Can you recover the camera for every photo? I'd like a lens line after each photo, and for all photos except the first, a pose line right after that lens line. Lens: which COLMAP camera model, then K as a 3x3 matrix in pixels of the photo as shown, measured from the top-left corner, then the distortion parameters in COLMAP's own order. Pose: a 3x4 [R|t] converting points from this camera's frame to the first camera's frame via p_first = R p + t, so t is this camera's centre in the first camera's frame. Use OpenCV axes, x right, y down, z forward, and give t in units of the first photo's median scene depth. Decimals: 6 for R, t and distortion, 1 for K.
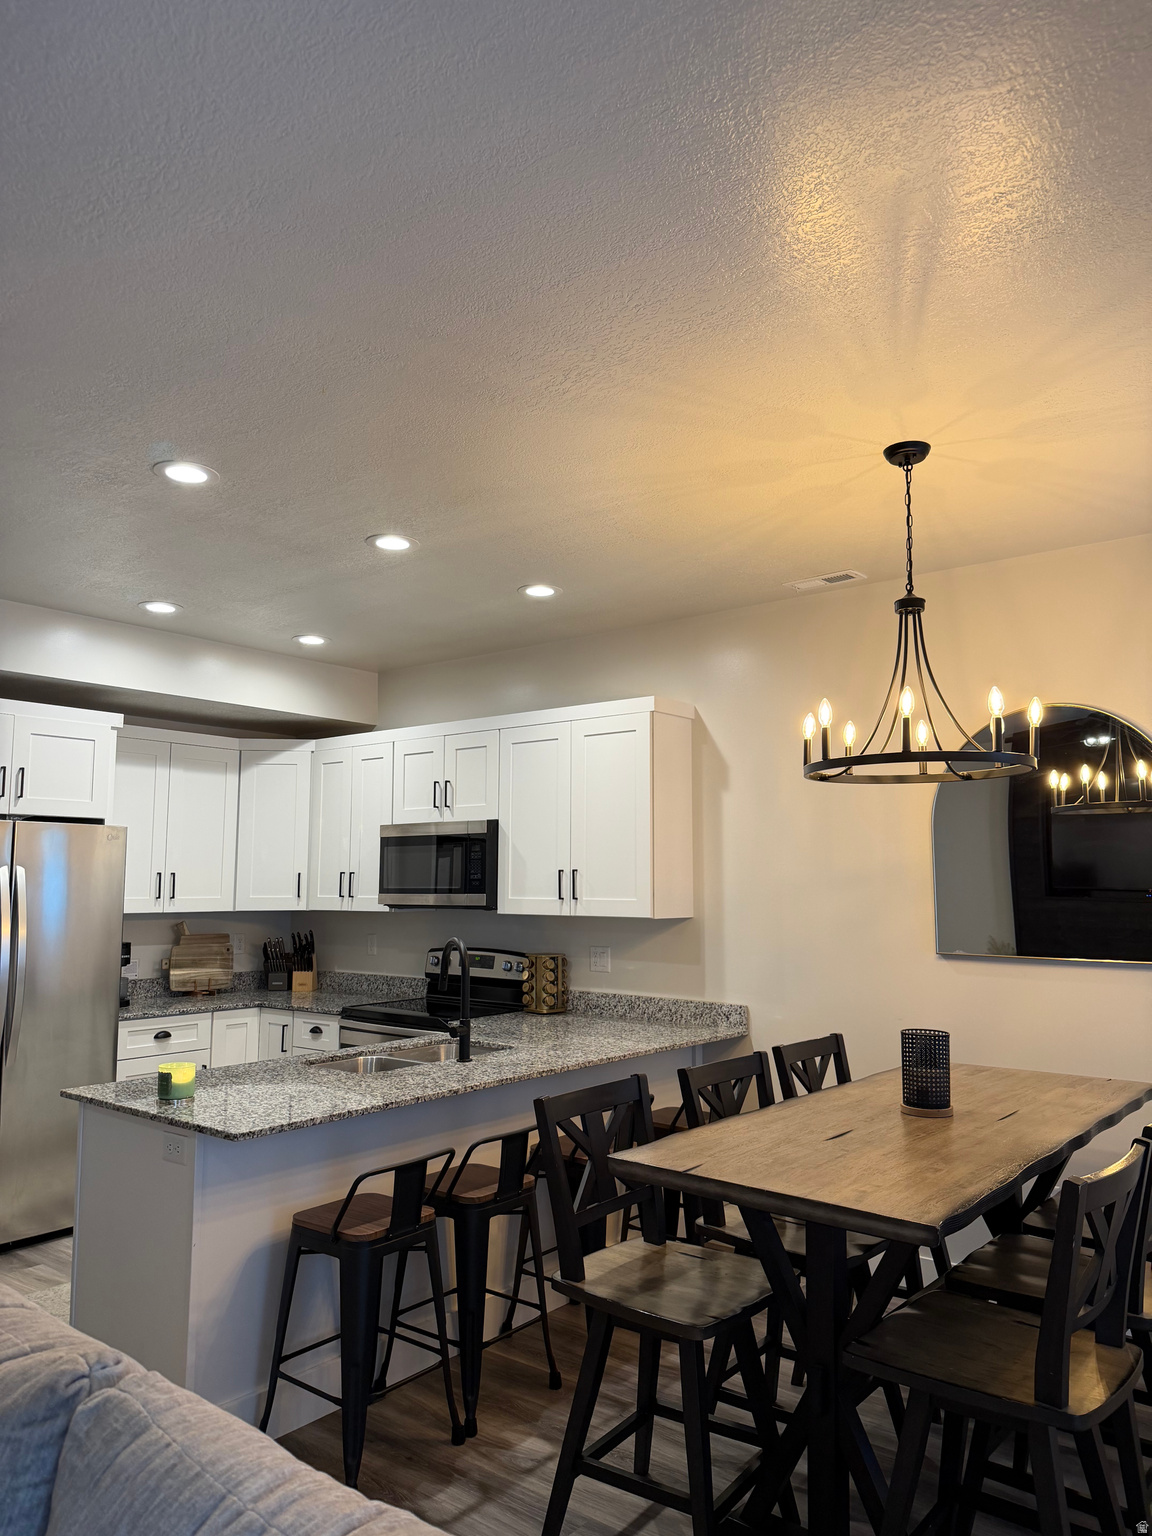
lens RADIAL K [[1066.0, 0, 579.8], [0, 1066.0, 771.3], [0, 0, 1]] dist [0.147046, -0.232748]
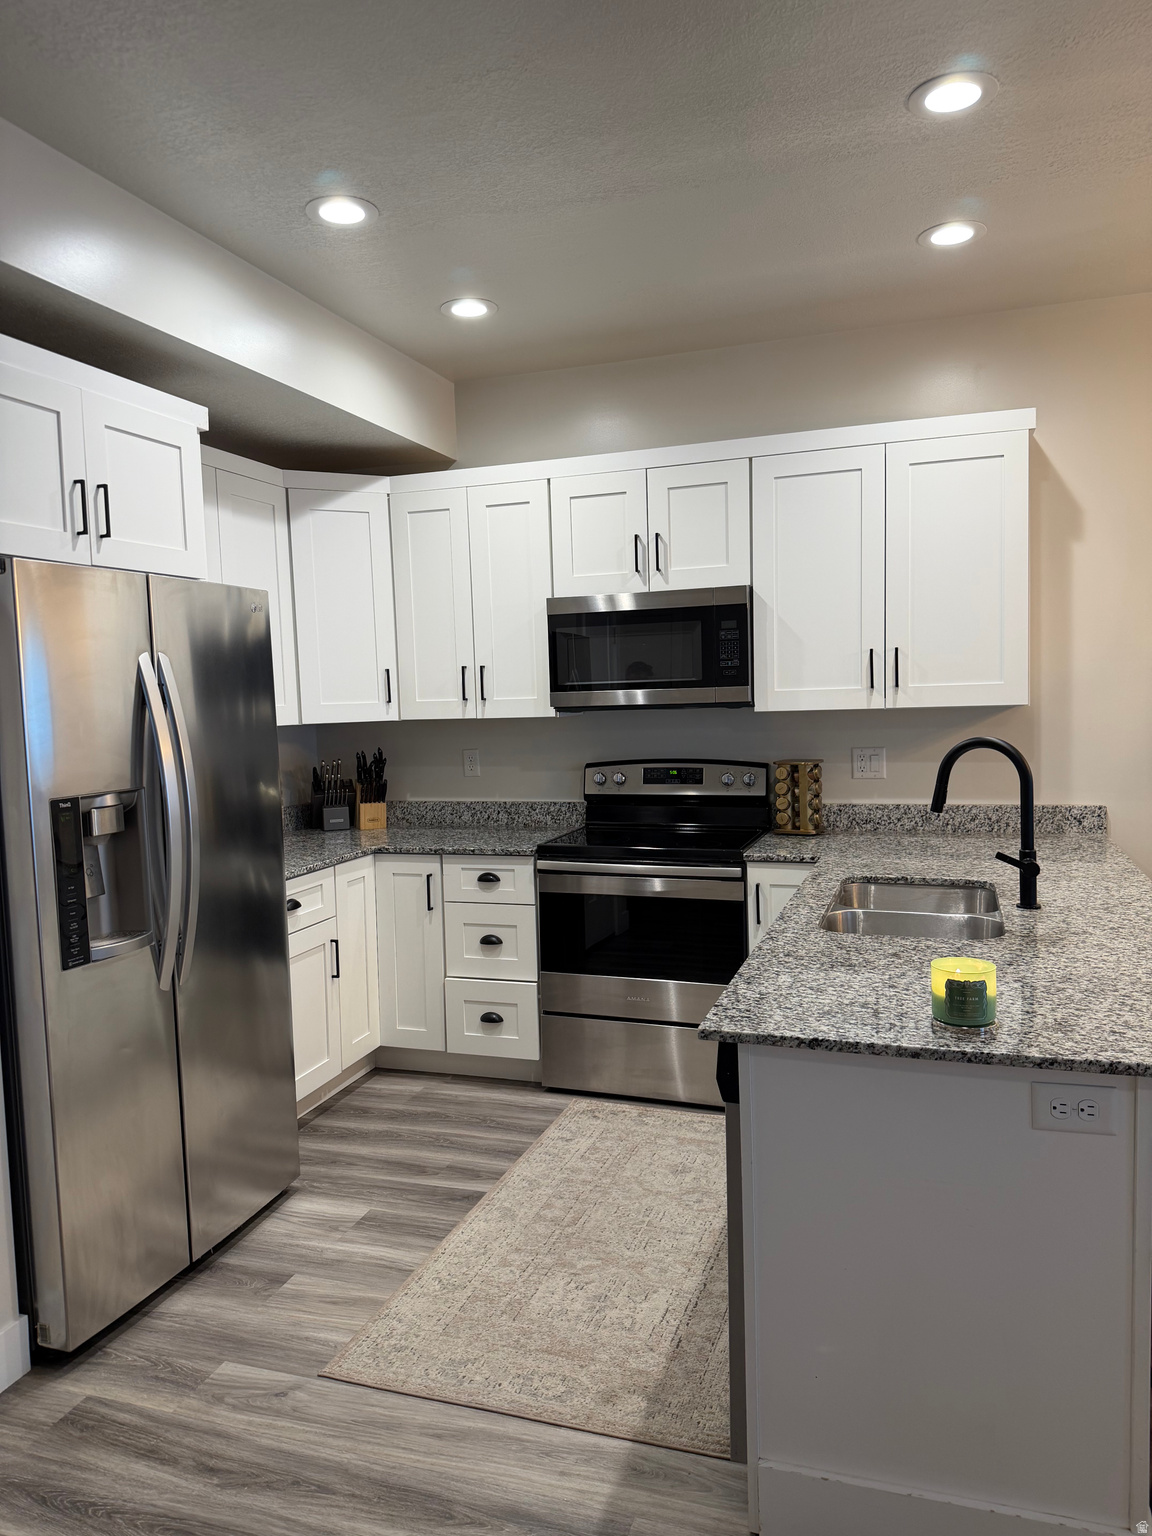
lens RADIAL K [[1079.3, 0, 577.5], [0, 1079.3, 764.2], [0, 0, 1]] dist [0.065684, -0.083044]
pose [[0.940332, -0.055119, 0.335763, -0.451494], [-0.002690, 0.985557, 0.169322, 0.041655], [-0.340247, -0.160122, 0.926603, 0.332183]]
